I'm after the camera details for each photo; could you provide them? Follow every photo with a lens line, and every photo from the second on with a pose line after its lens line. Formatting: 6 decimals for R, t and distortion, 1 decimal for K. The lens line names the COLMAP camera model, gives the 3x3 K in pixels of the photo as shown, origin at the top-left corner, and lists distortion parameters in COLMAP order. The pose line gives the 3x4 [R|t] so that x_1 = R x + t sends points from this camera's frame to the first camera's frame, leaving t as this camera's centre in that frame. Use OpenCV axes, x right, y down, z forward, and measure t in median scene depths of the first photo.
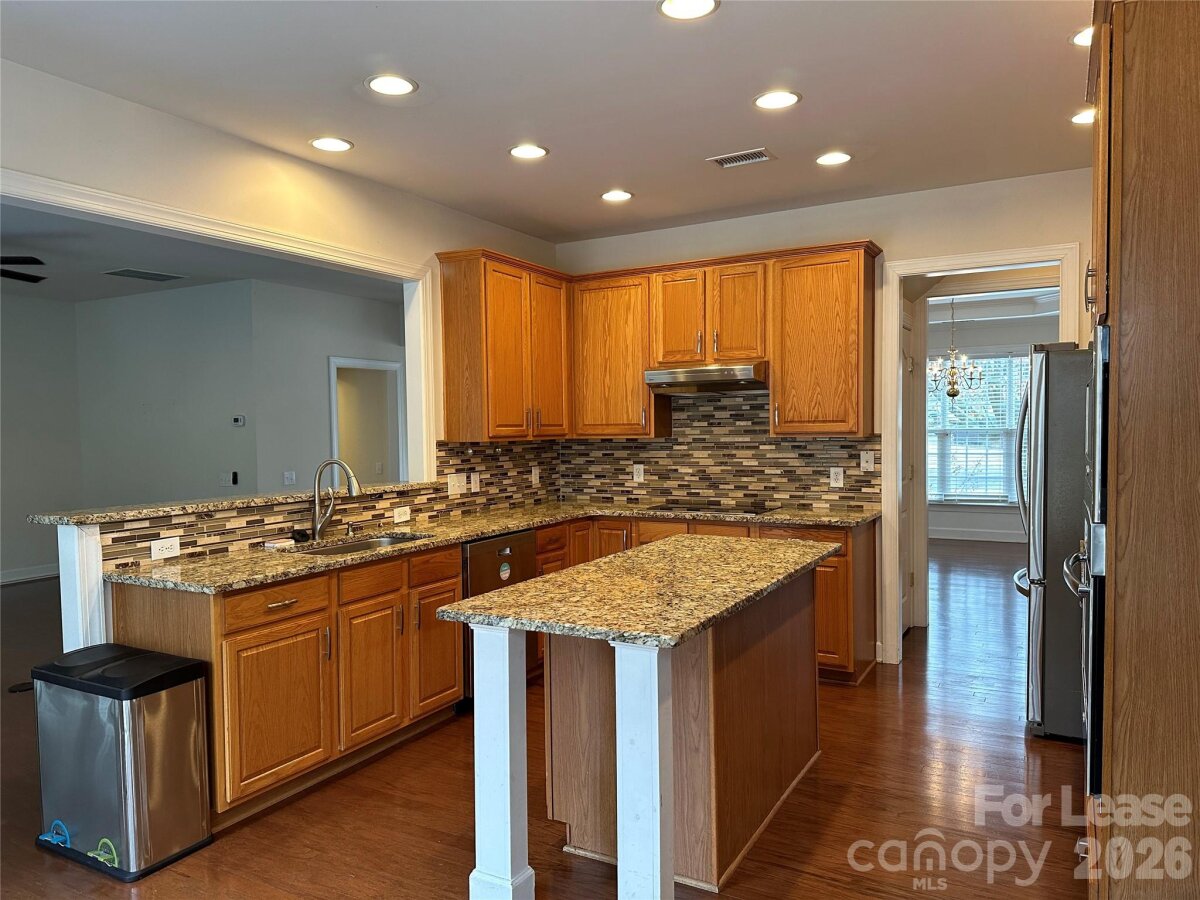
lens RADIAL K [[827.0, 0, 607.7], [0, 827.0, 458.2], [0, 0, 1]] dist [0.078755, -0.099849]
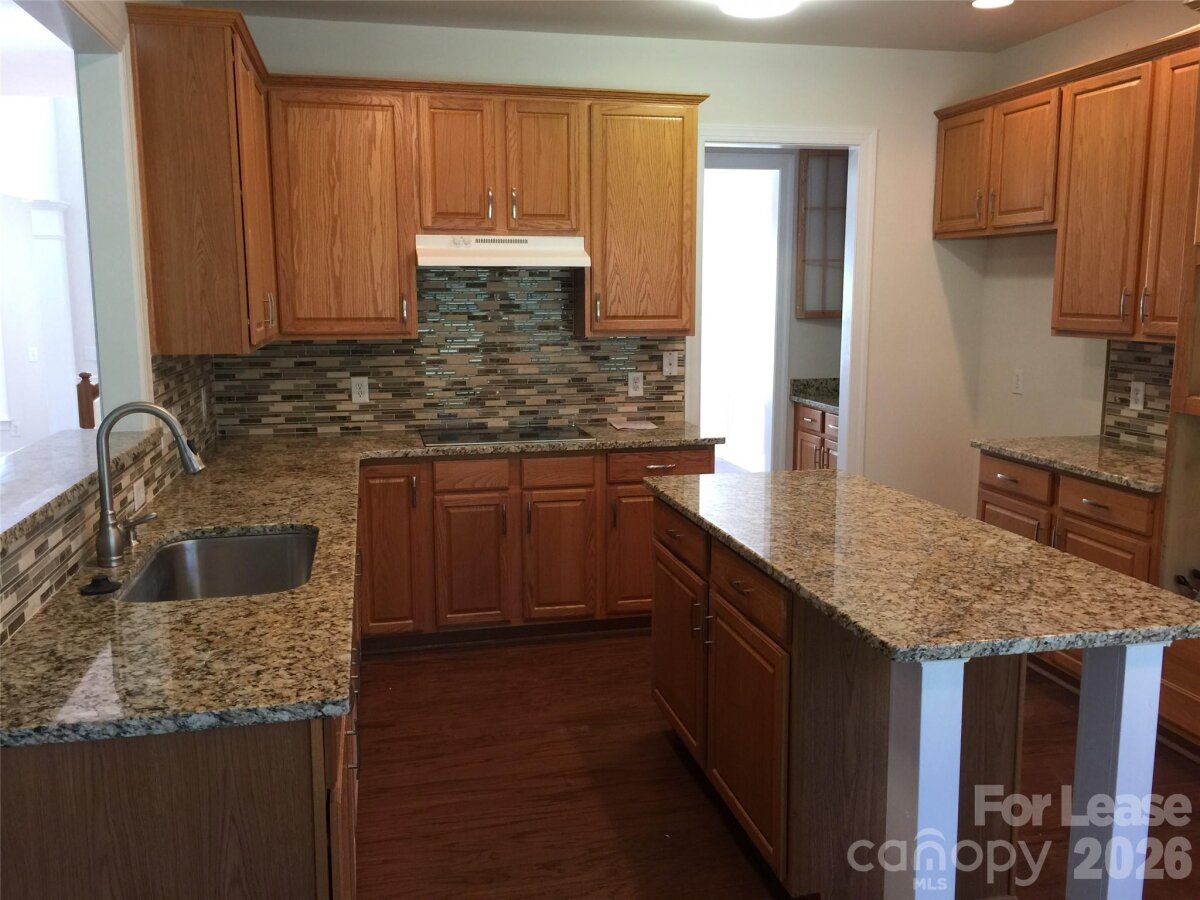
lens RADIAL K [[1016.6, 0, 606.3], [0, 1016.6, 440.9], [0, 0, 1]] dist [0.068025, -0.067368]
pose [[0.748103, -0.084323, 0.658203, -0.391114], [0.017816, 0.994088, 0.107105, -0.028164], [-0.663343, -0.068399, 0.745183, 0.256063]]
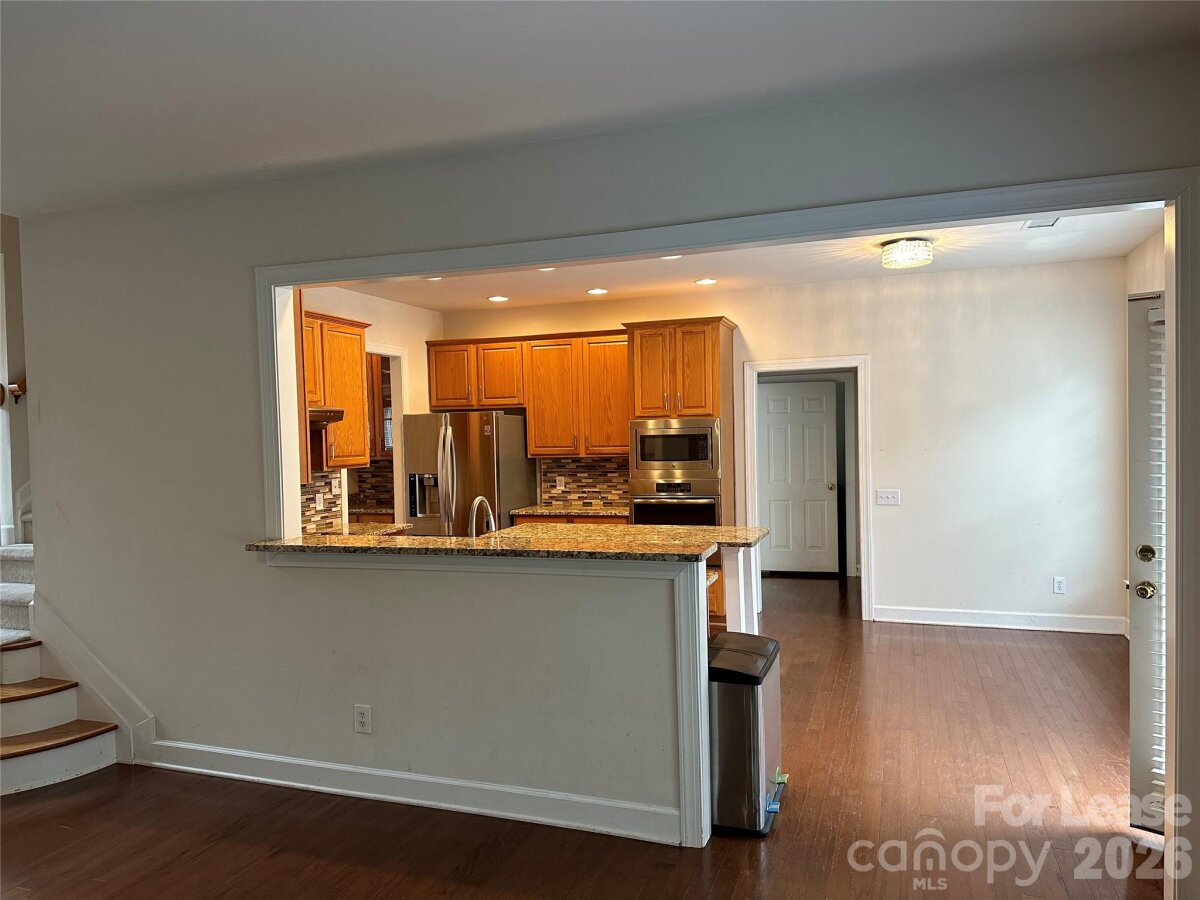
lens RADIAL K [[827.0, 0, 610.3], [0, 827.0, 455.8], [0, 0, 1]] dist [0.078755, -0.099849]
pose [[-0.165923, -0.010830, 0.986079, -0.962693], [0.065786, 0.997591, 0.022026, -0.041656], [-0.983942, 0.068525, -0.164811, 0.739386]]
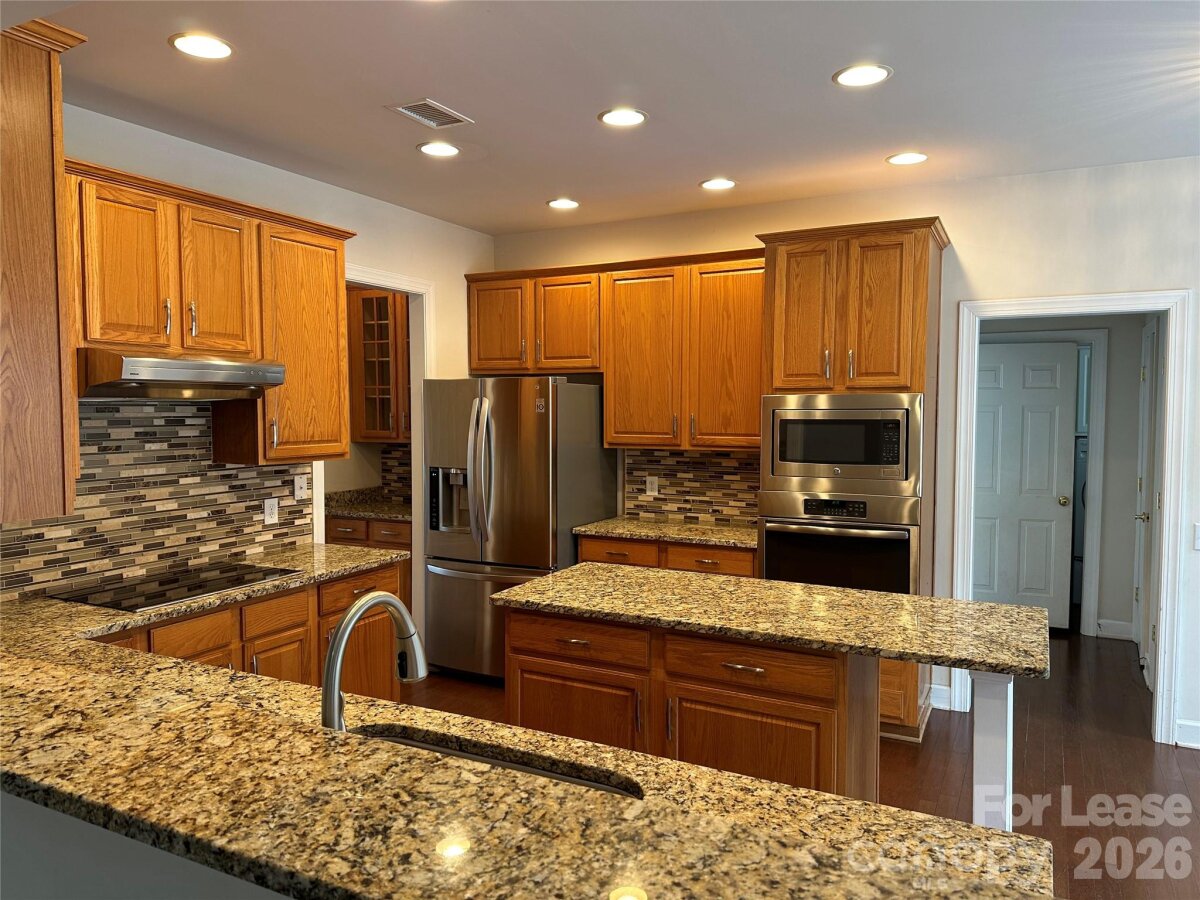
lens RADIAL K [[827.0, 0, 597.4], [0, 827.0, 447.7], [0, 0, 1]] dist [0.078755, -0.099849]
pose [[-0.015366, -0.034493, 0.999287, -0.495172], [0.041031, 0.998541, 0.035098, -0.050005], [-0.999040, 0.041541, -0.013929, 0.666413]]
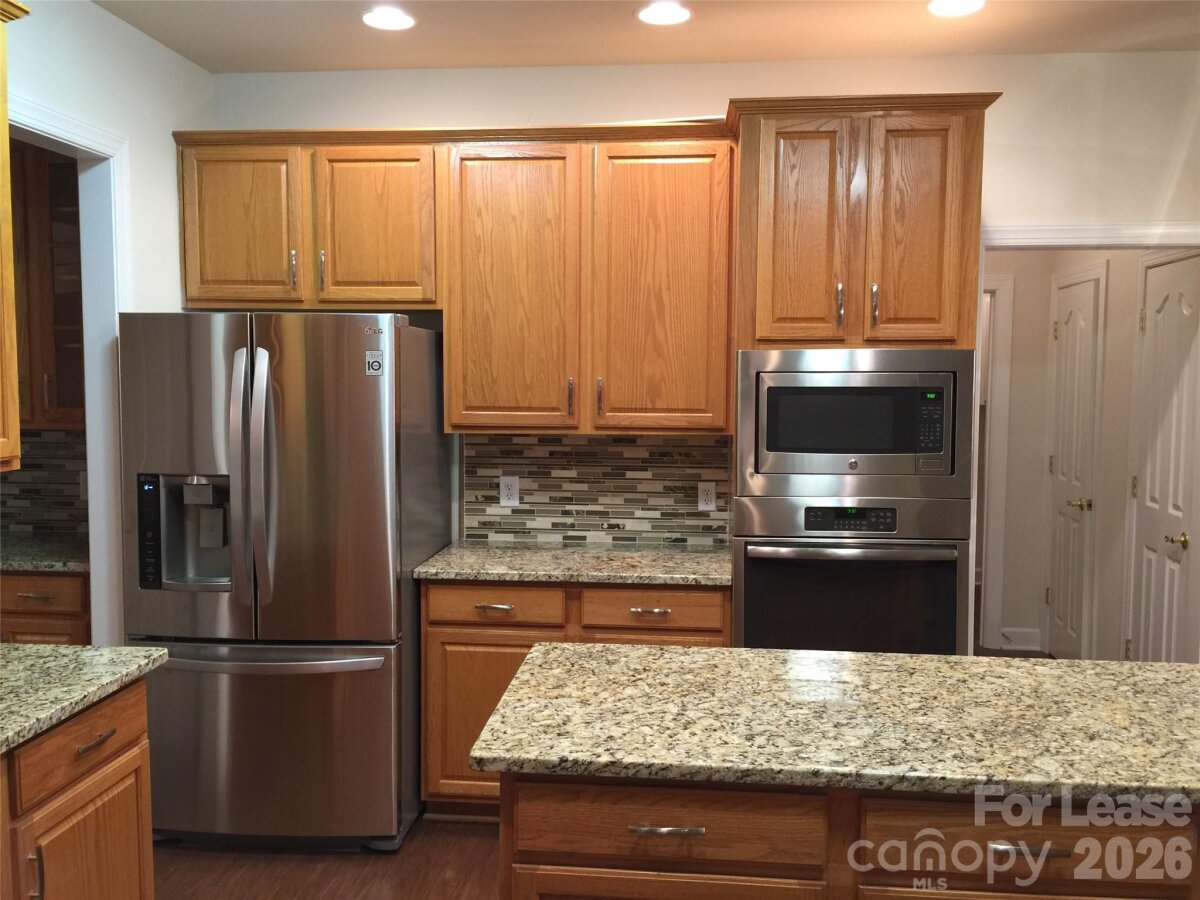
lens RADIAL K [[1016.6, 0, 602.9], [0, 1016.6, 441.8], [0, 0, 1]] dist [0.068025, -0.067368]
pose [[-0.389365, -0.051263, 0.919656, -0.256252], [0.038119, 0.996698, 0.071696, -0.057381], [-0.920294, 0.062973, -0.386125, 0.818926]]
